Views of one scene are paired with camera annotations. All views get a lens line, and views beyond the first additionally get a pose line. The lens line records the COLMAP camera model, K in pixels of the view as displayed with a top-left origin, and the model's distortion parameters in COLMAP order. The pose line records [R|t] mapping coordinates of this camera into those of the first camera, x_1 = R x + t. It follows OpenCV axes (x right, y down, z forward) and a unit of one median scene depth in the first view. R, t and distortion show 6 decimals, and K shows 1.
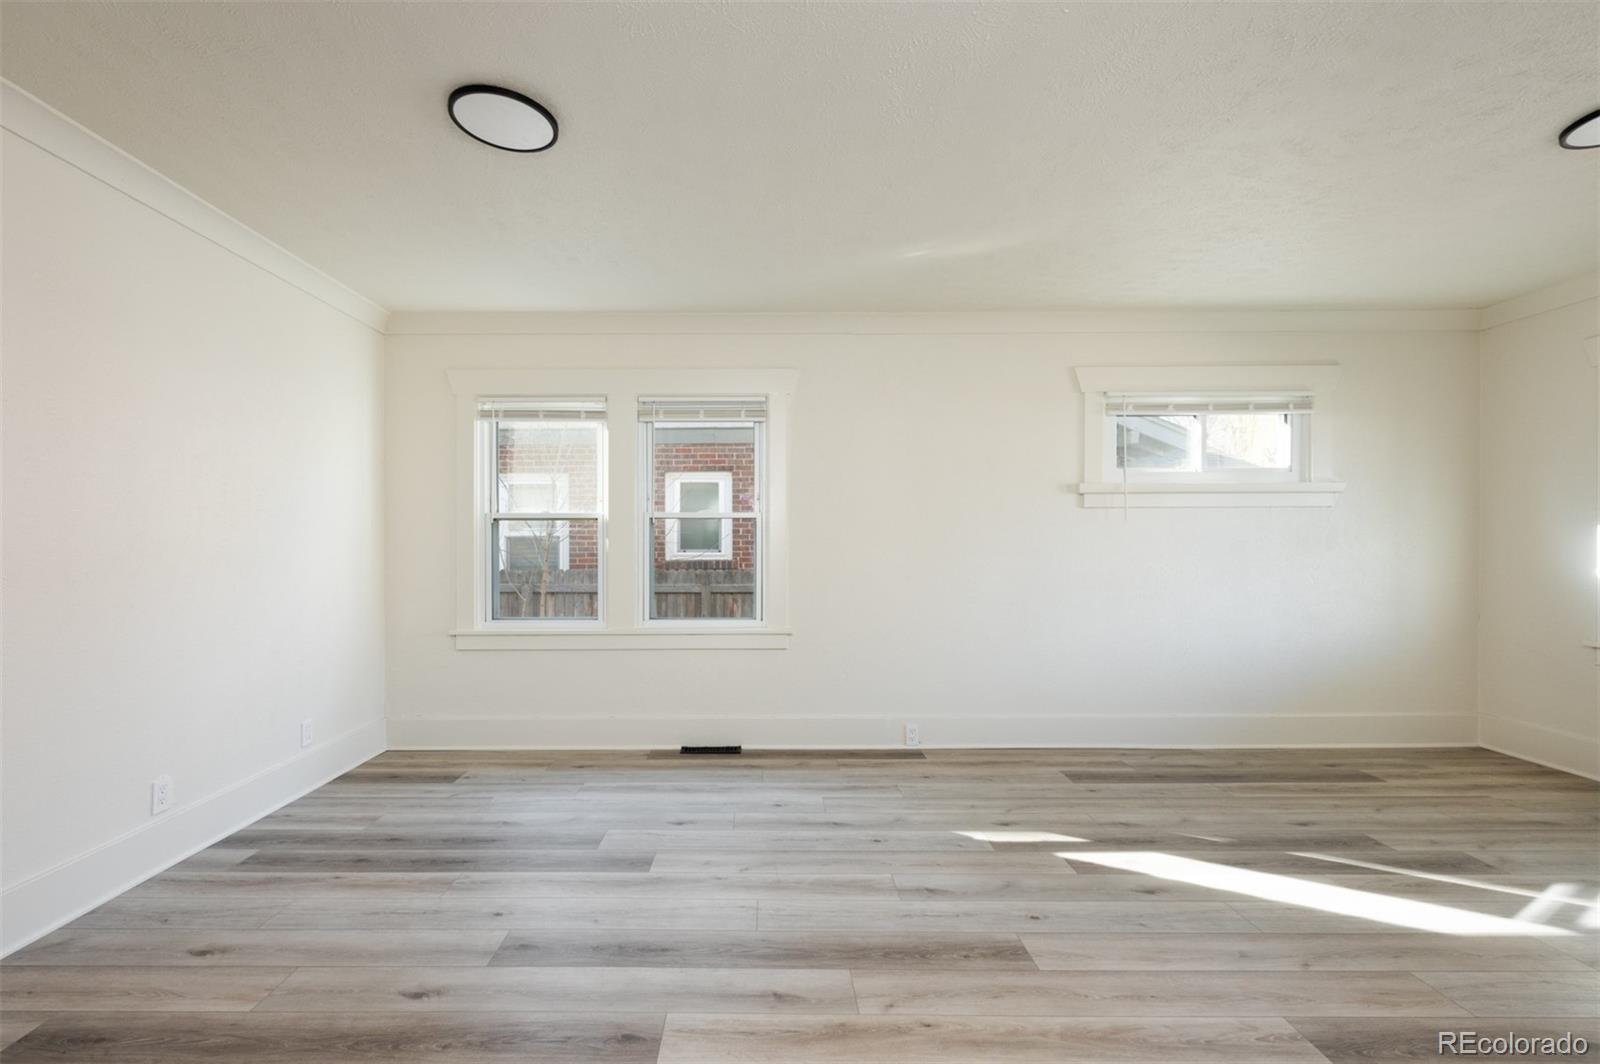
lens RADIAL K [[689.1, 0, 772.5], [0, 689.1, 537.7], [0, 0, 1]] dist [-0.000458, 0.000104]
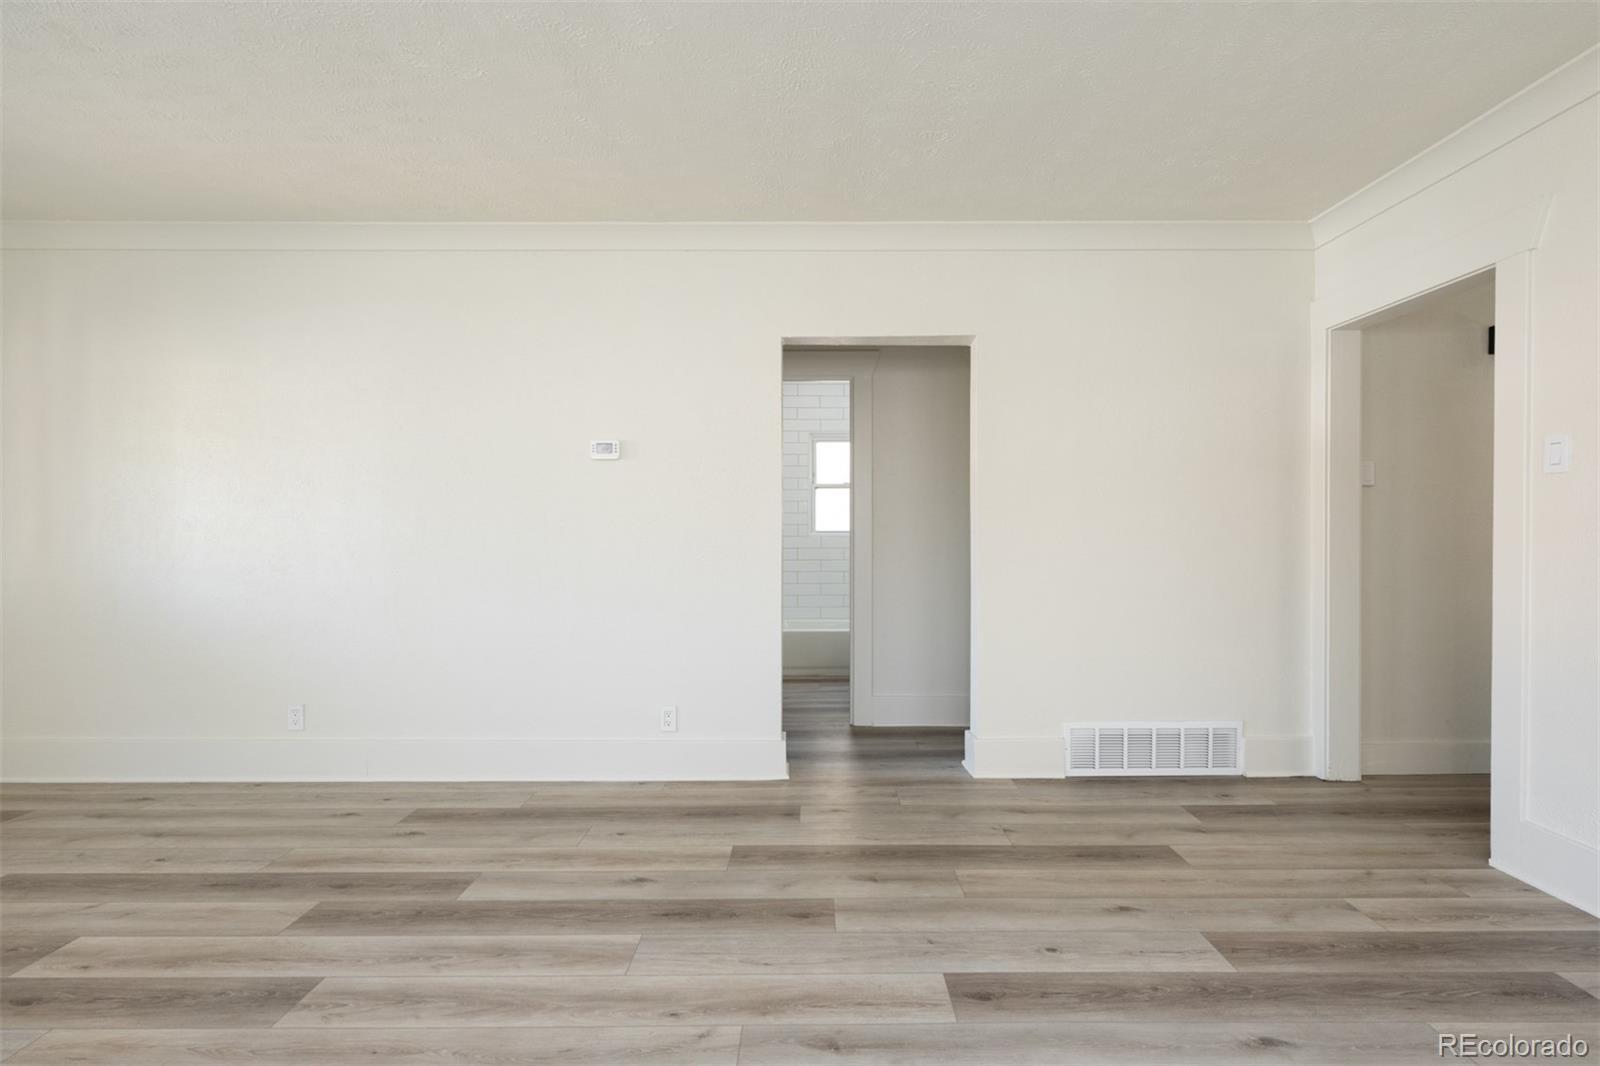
lens RADIAL K [[709.2, 0, 812.8], [0, 709.2, 533.9], [0, 0, 1]] dist [-0.000151, -0.000135]
pose [[-0.999882, 0.000469, 0.015374, 0.011949], [0.000417, 0.999994, -0.003354, 0.033982], [-0.015376, -0.003347, -0.999876, 1.144725]]
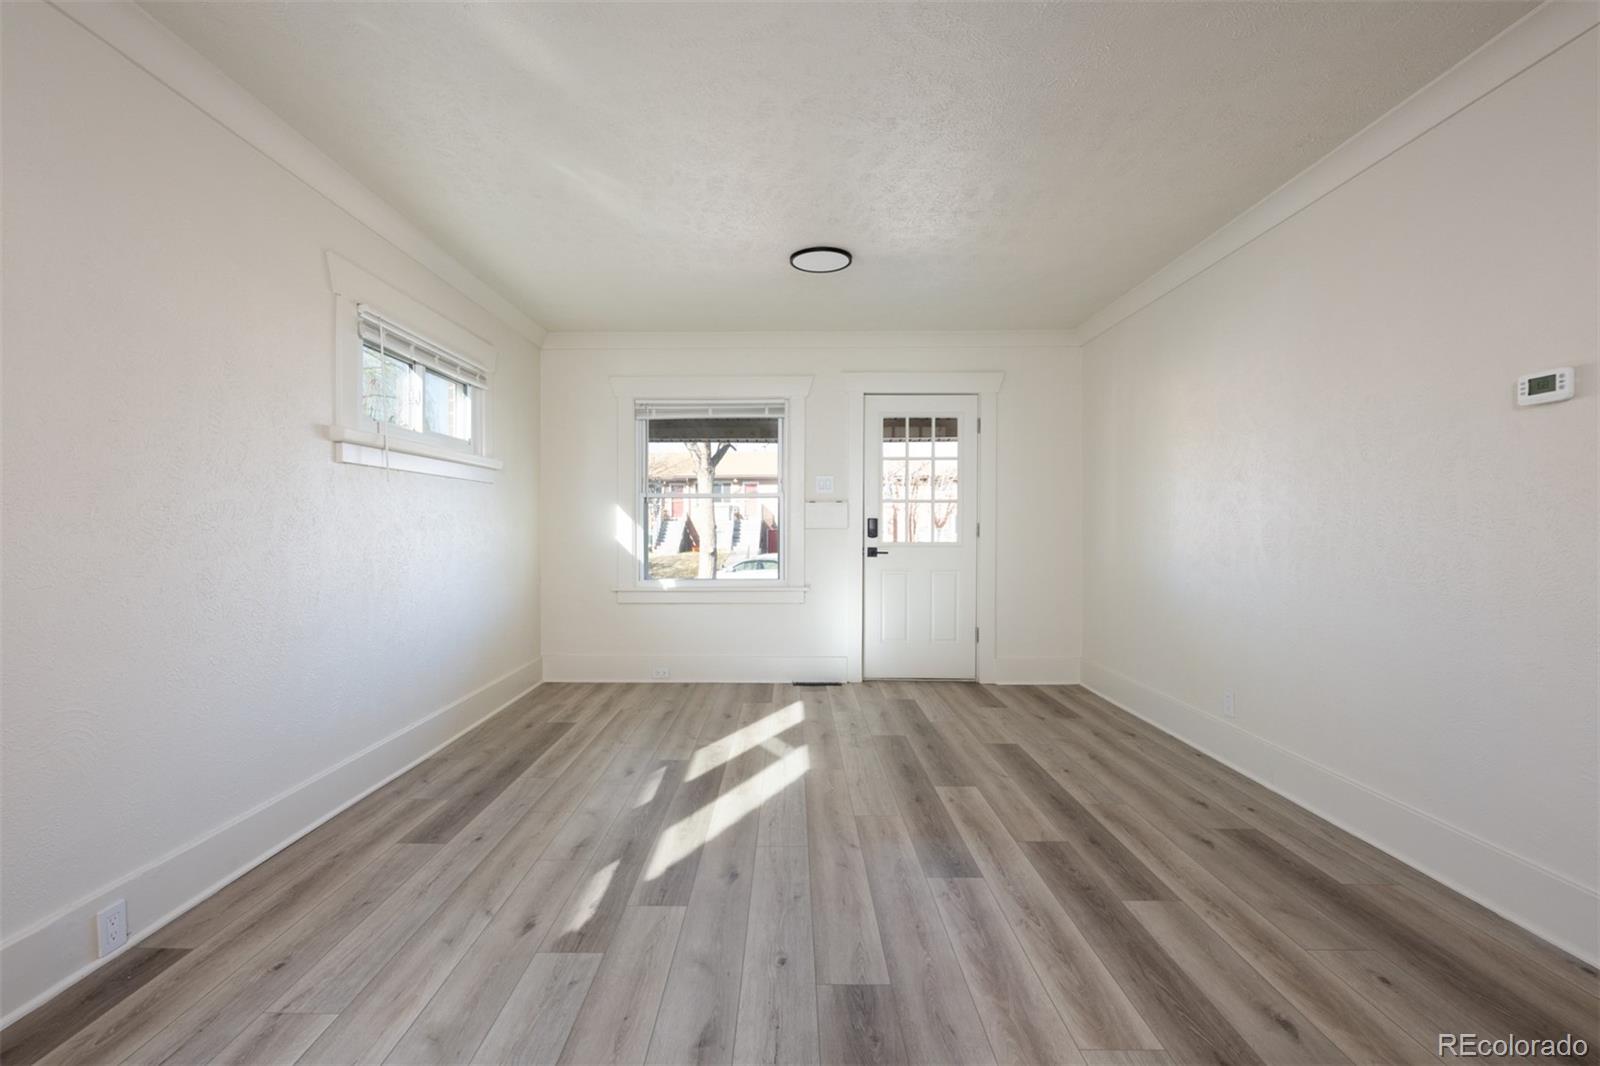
lens RADIAL K [[703.5, 0, 780.0], [0, 703.5, 537.2], [0, 0, 1]] dist [0.000237, -0.000200]
pose [[0.026812, -0.012908, 0.999557, -0.334370], [0.000098, 0.999917, 0.012910, 0.030144], [-0.999640, -0.000249, 0.026811, 0.738785]]
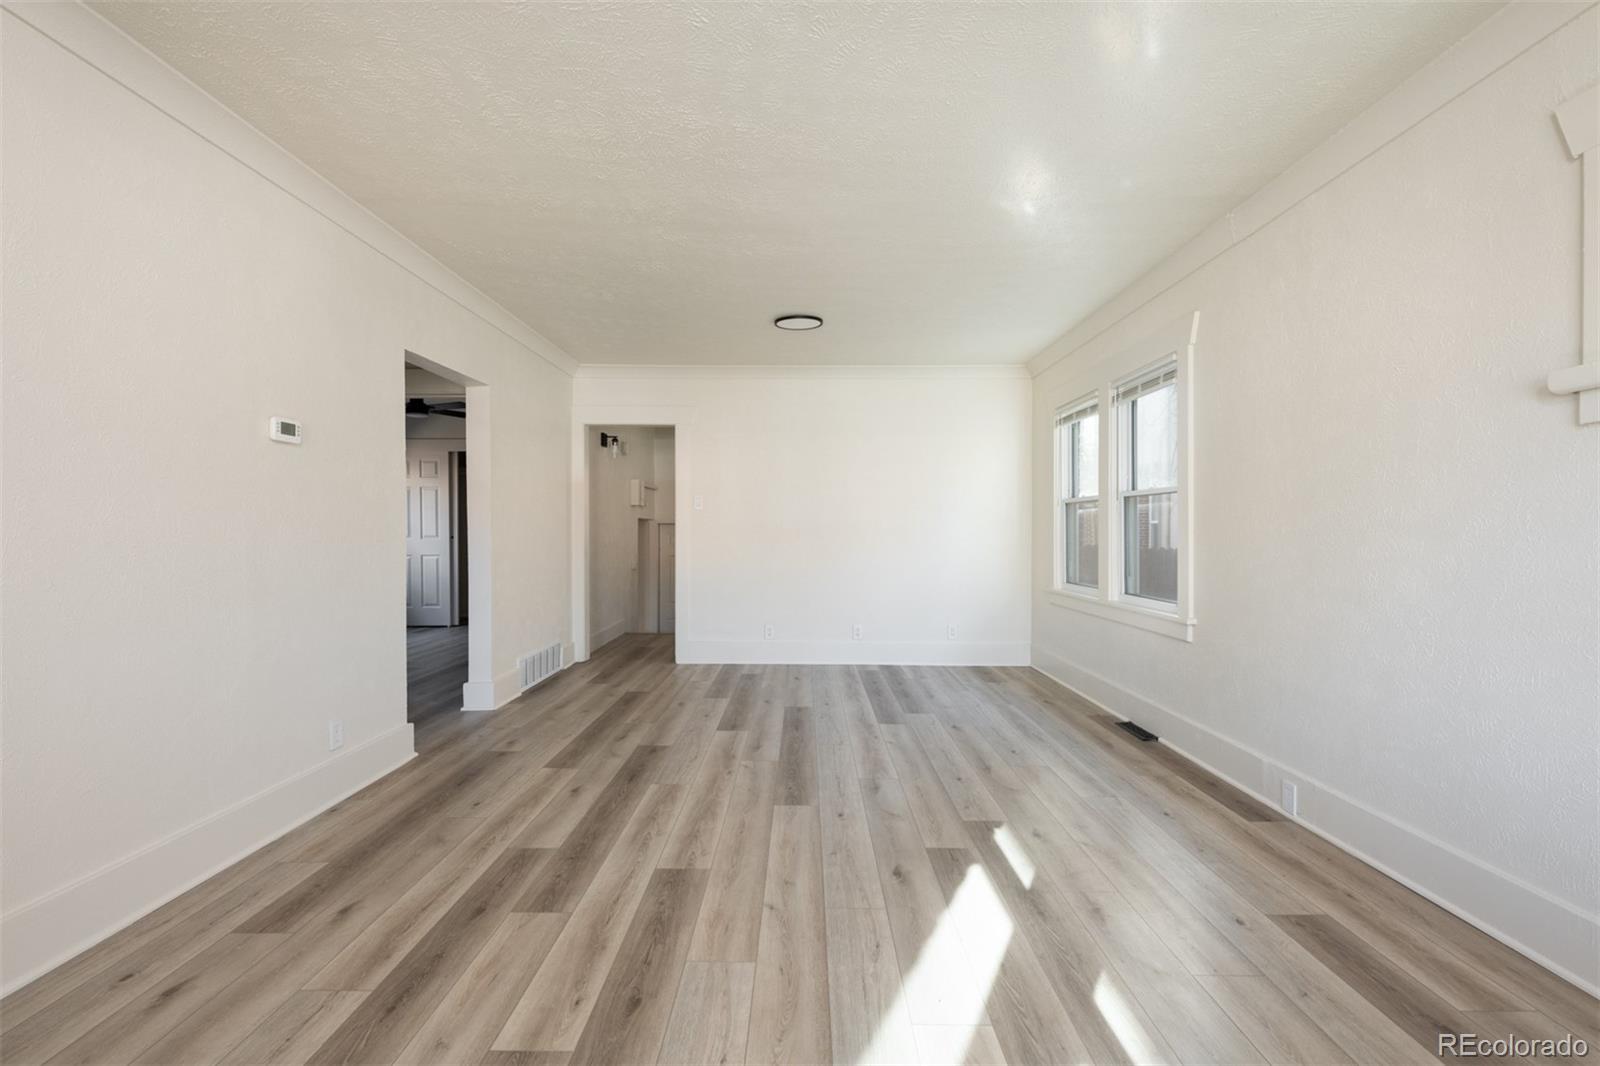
lens RADIAL K [[703.5, 0, 780.0], [0, 703.5, 537.2], [0, 0, 1]] dist [0.000237, -0.000200]
pose [[-0.045760, 0.009602, -0.998906, 1.241511], [0.002462, 0.999952, 0.009500, 0.028255], [0.998949, -0.002024, -0.045782, 0.715598]]
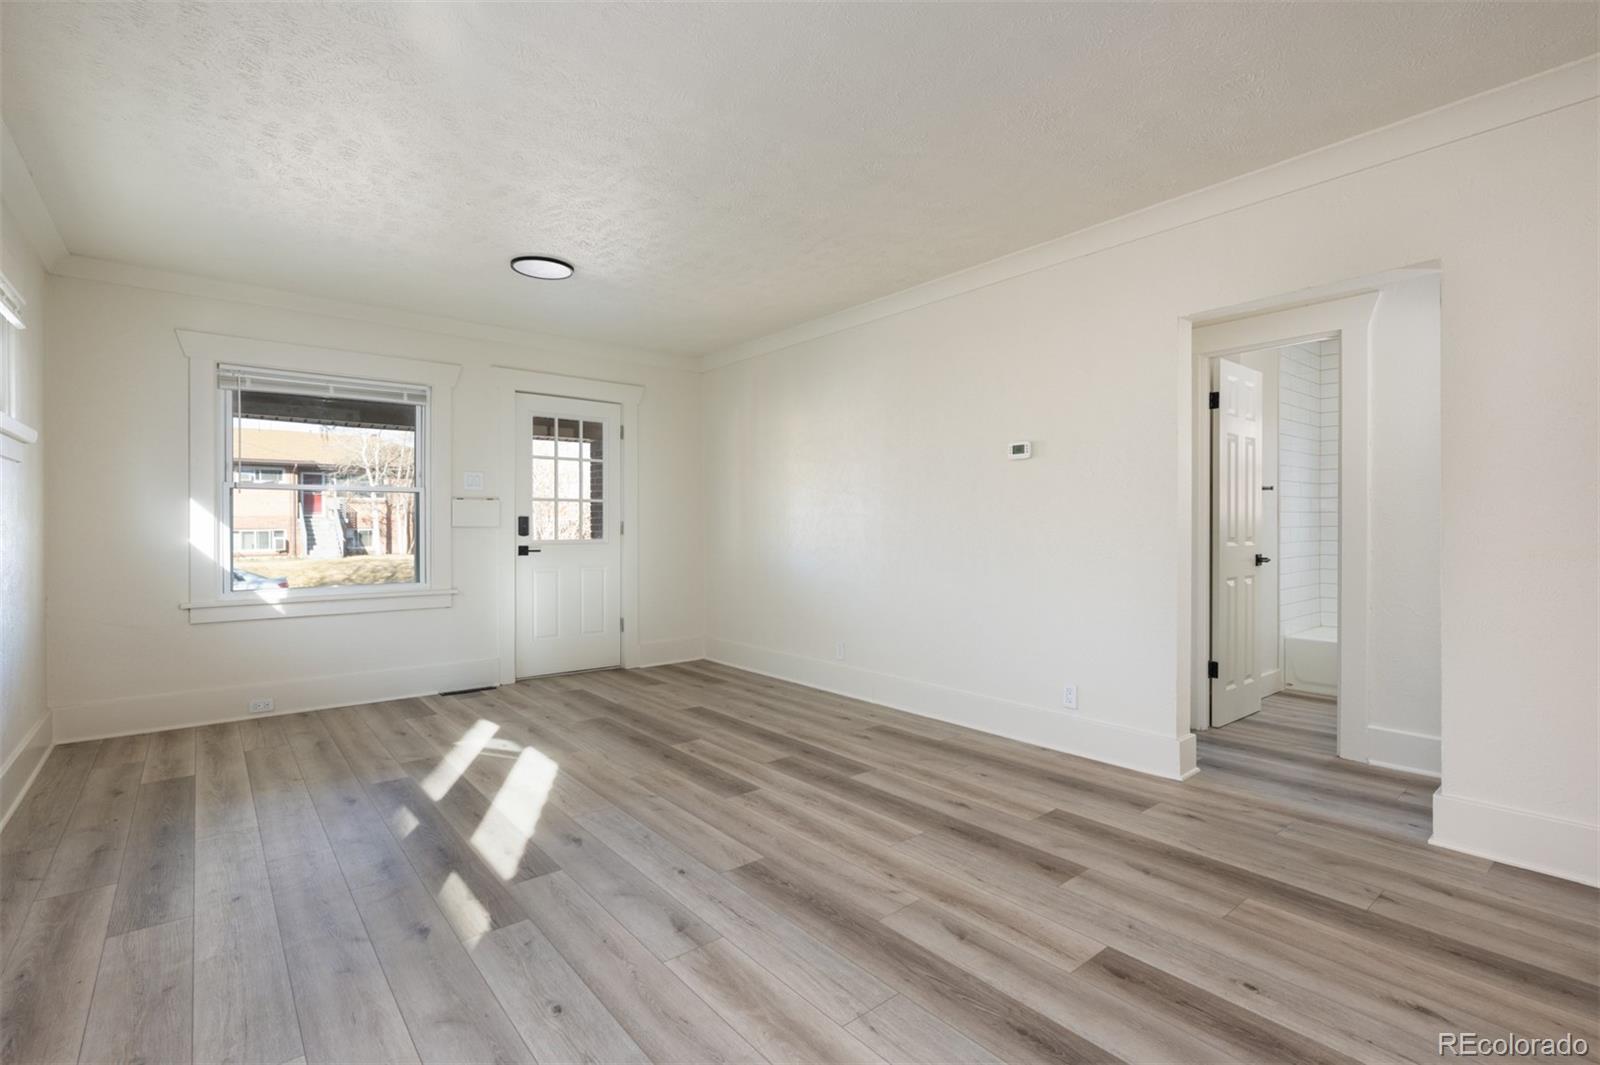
lens RADIAL K [[728.6, 0, 810.8], [0, 728.6, 528.2], [0, 0, 1]] dist [0.000154, 0.000096]
pose [[-0.627884, 0.000237, 0.778307, -0.431059], [0.001470, 0.999999, 0.000881, 0.034591], [-0.778305, 0.001698, -0.627883, 1.147784]]
